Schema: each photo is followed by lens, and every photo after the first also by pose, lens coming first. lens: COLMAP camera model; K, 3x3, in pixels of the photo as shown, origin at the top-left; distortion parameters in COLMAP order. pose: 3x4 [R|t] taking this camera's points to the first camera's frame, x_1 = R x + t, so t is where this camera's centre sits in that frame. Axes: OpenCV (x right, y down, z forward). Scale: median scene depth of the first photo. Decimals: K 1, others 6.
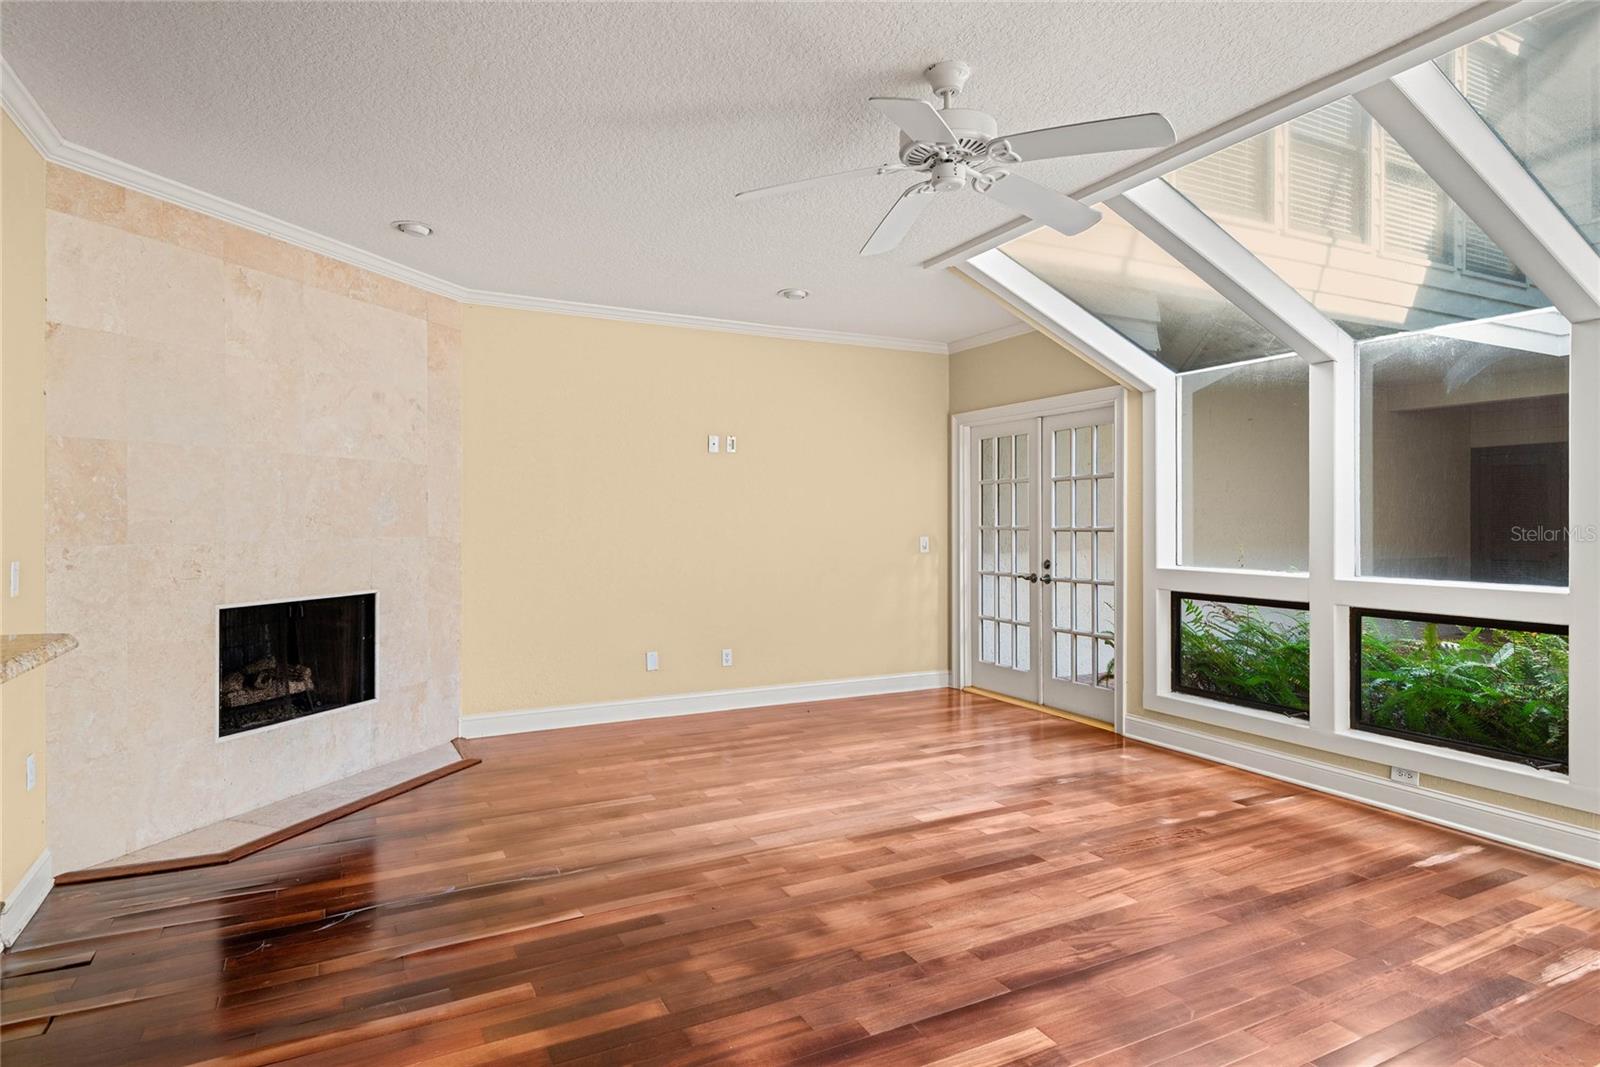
lens RADIAL K [[906.1, 0, 832.4], [0, 906.1, 521.6], [0, 0, 1]] dist [0.032976, -0.010175]
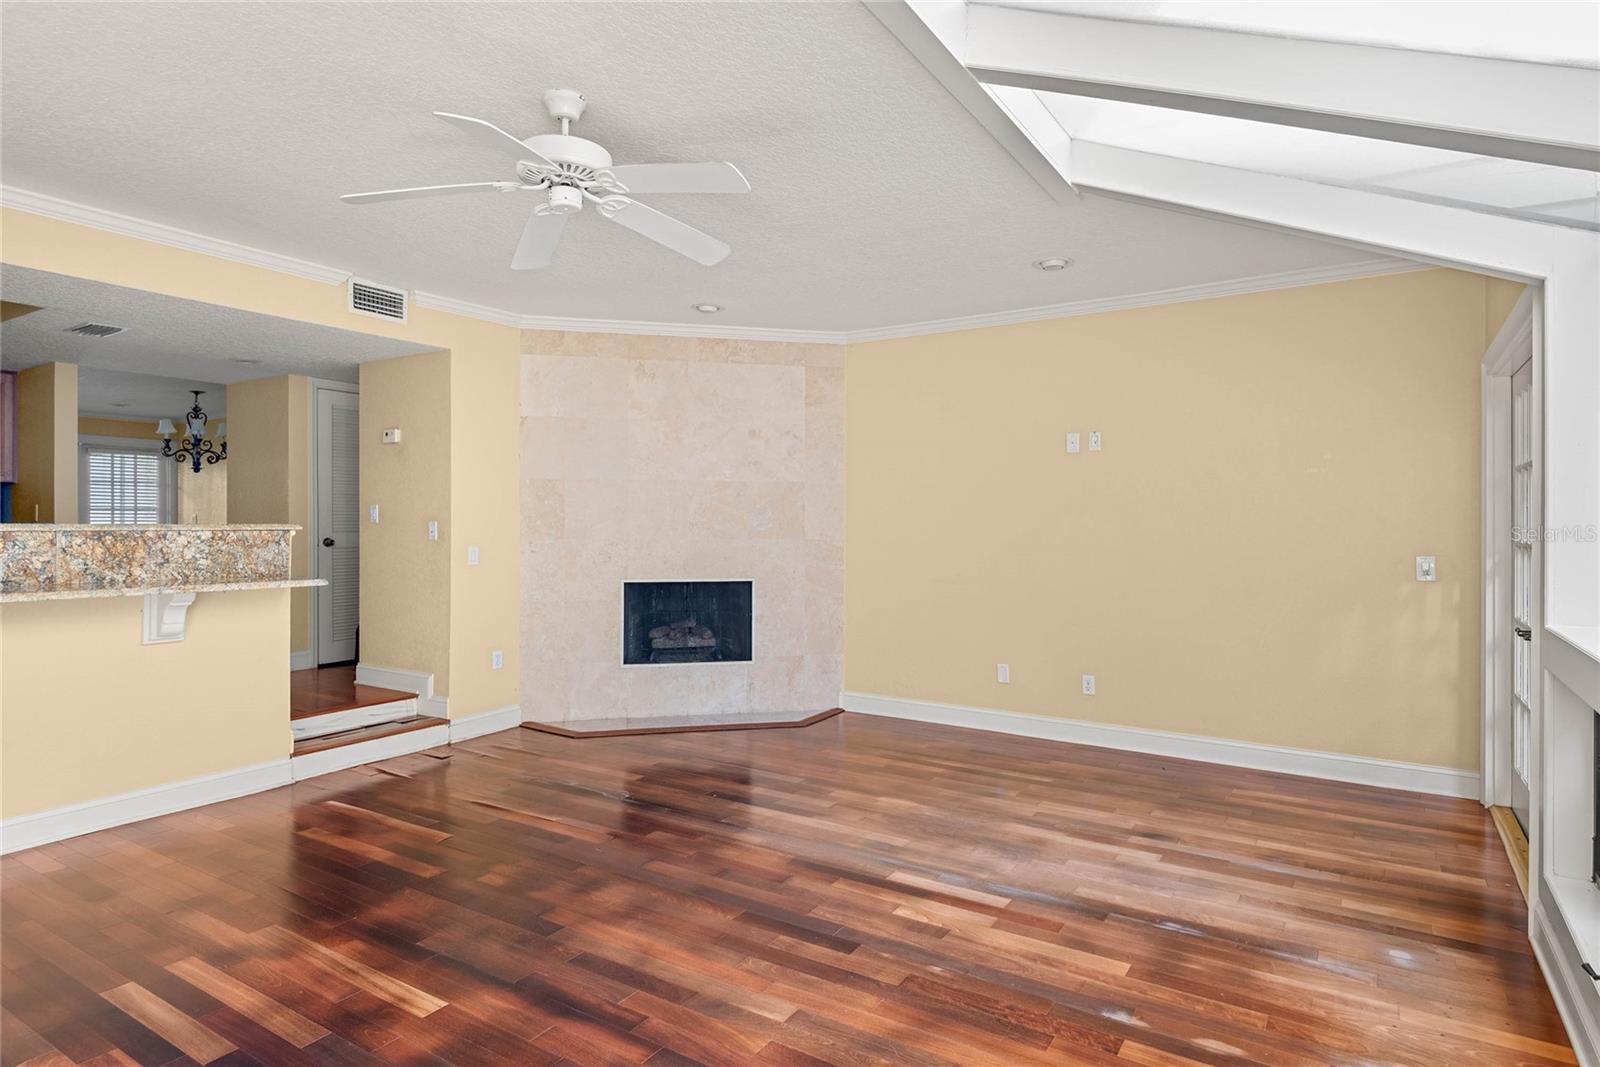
lens RADIAL K [[906.1, 0, 793.6], [0, 906.1, 527.9], [0, 0, 1]] dist [0.032976, -0.010175]
pose [[0.477001, 0.007390, -0.878872, 0.782853], [-0.007113, 0.999964, 0.004548, -0.006437], [0.878874, 0.004082, 0.477037, 0.487592]]
